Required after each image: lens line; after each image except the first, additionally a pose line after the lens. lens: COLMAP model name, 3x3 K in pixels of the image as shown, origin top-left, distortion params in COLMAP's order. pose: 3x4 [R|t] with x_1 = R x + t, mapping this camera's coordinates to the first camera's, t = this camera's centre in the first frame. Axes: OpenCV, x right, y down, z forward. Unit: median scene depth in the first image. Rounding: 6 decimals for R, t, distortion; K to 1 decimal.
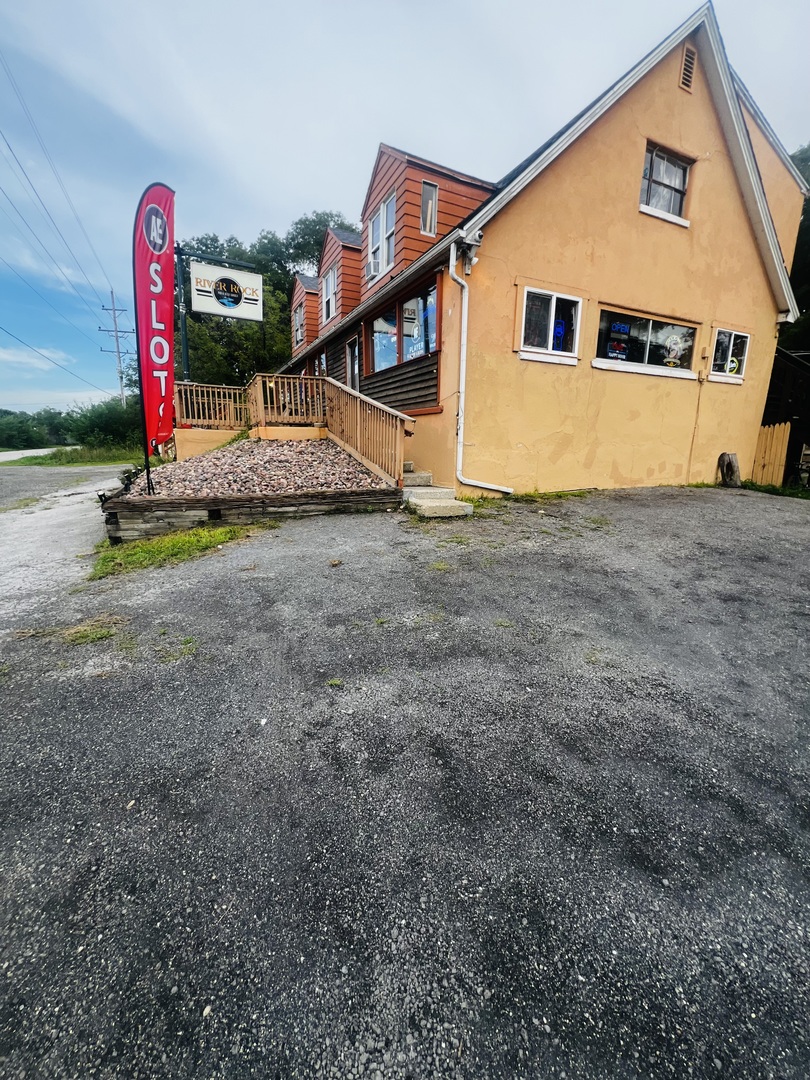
lens RADIAL K [[428.8, 0, 405.0], [0, 428.8, 540.0], [0, 0, 1]] dist [-0.000817, 0.000016]
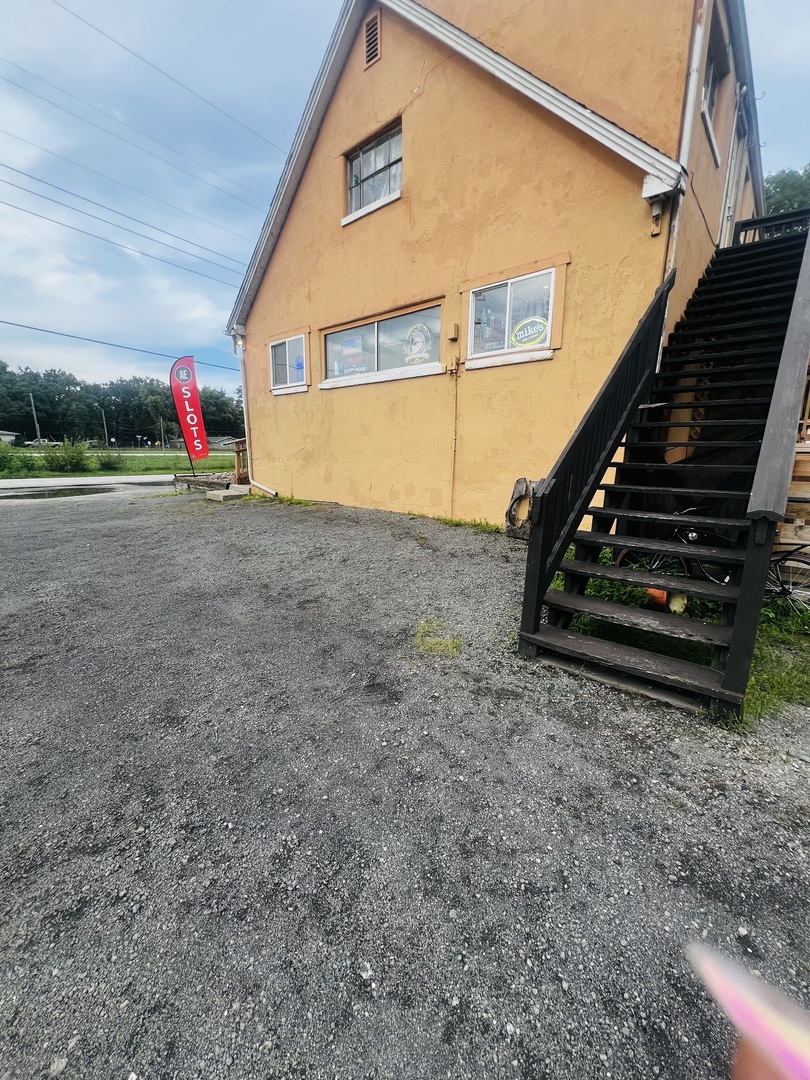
lens RADIAL K [[432.9, 0, 405.0], [0, 432.9, 540.0], [0, 0, 1]] dist [0.000376, 0.000097]
pose [[0.392528, 0.181022, -0.901750, 1.496931], [-0.209674, 0.972235, 0.103901, -0.180701], [0.895521, 0.148289, 0.419585, 0.746576]]
